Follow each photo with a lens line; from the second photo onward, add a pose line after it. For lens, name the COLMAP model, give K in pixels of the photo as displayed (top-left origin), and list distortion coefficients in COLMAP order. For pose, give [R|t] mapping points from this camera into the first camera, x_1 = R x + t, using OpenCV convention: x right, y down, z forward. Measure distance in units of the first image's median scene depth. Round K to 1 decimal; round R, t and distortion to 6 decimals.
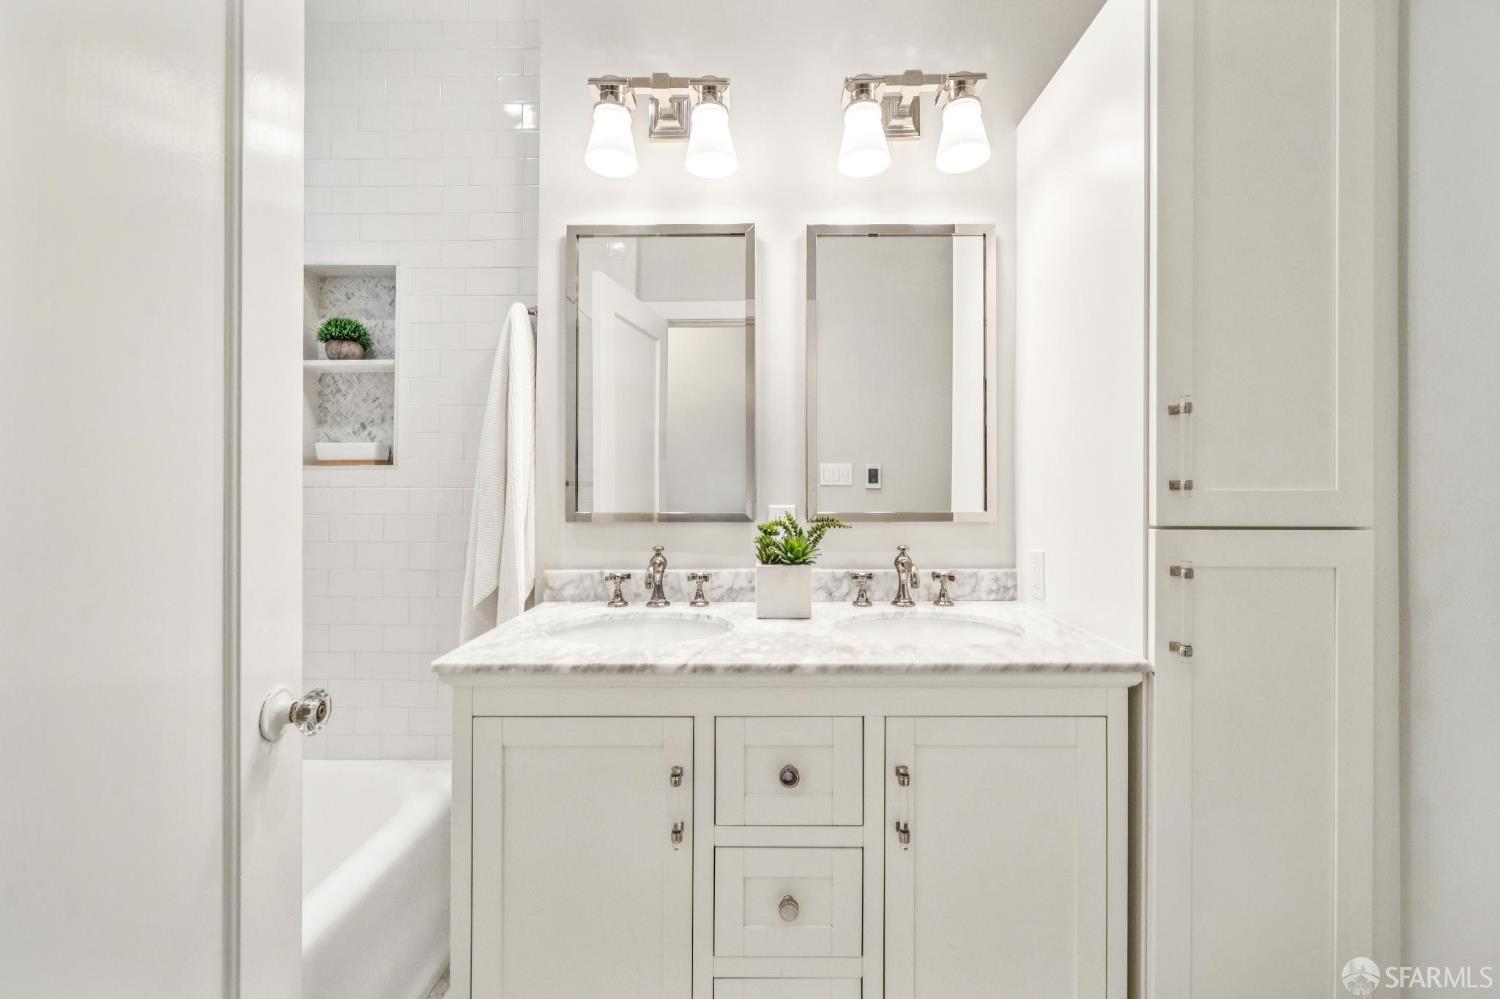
lens RADIAL K [[607.3, 0, 750.3], [0, 607.3, 487.2], [0, 0, 1]] dist [-0.000807, 0.000282]
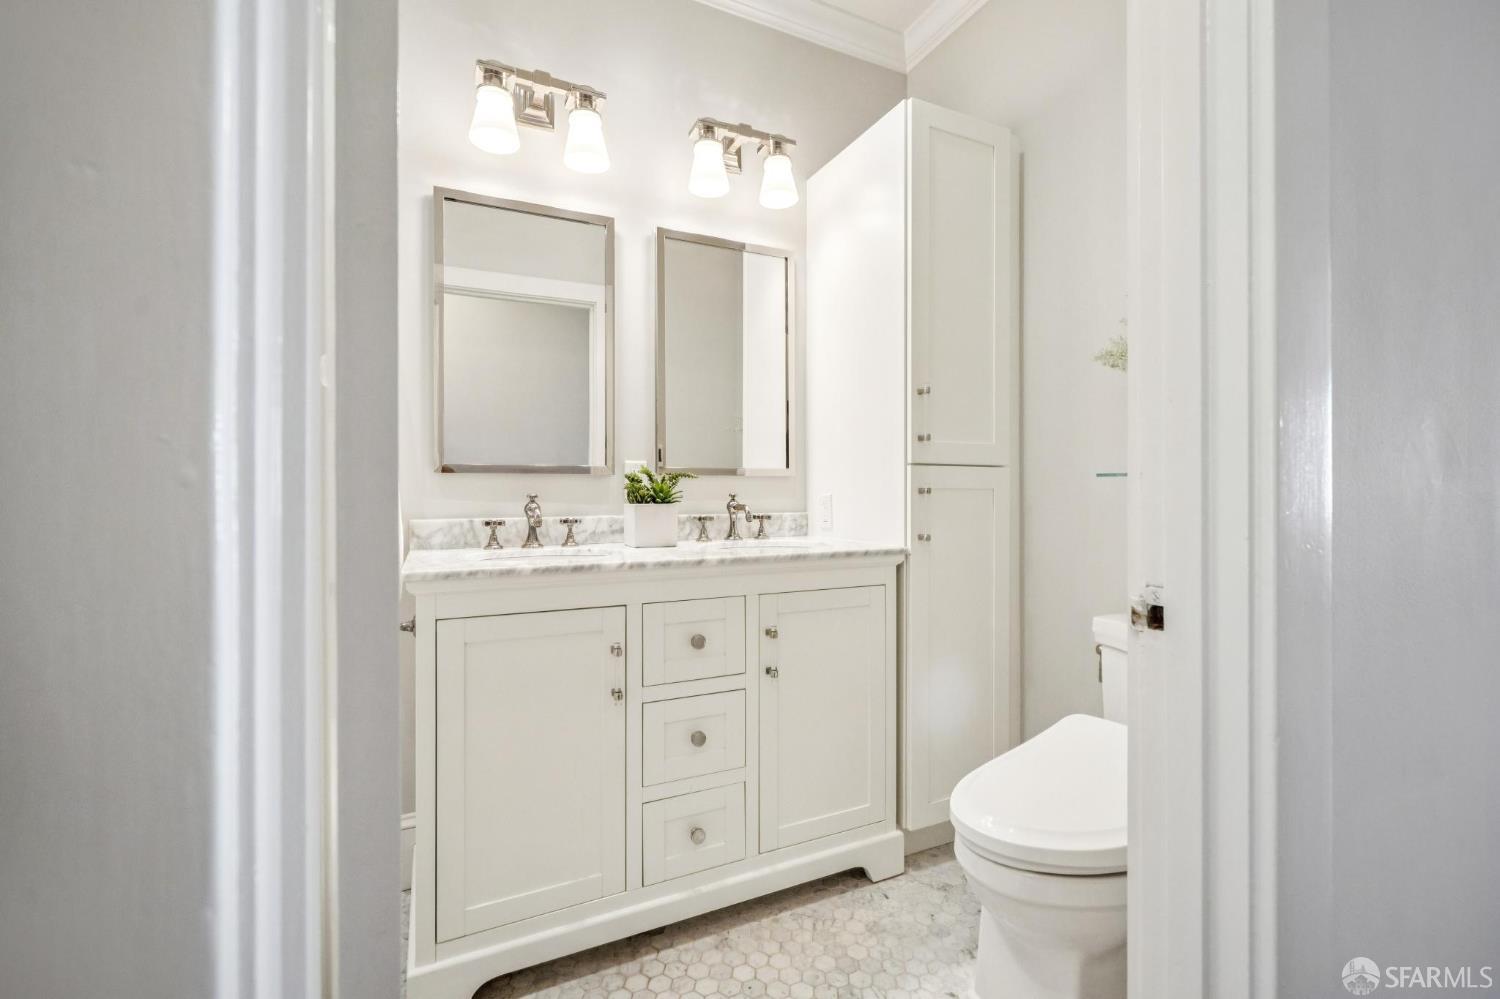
lens RADIAL K [[663.7, 0, 746.7], [0, 663.7, 492.8], [0, 0, 1]] dist [0.007441, -0.000145]
pose [[0.899227, 0.000125, 0.437482, -0.348554], [0.000169, 1.000000, -0.000633, 0.100840], [-0.437482, 0.000643, 0.899227, -0.277613]]
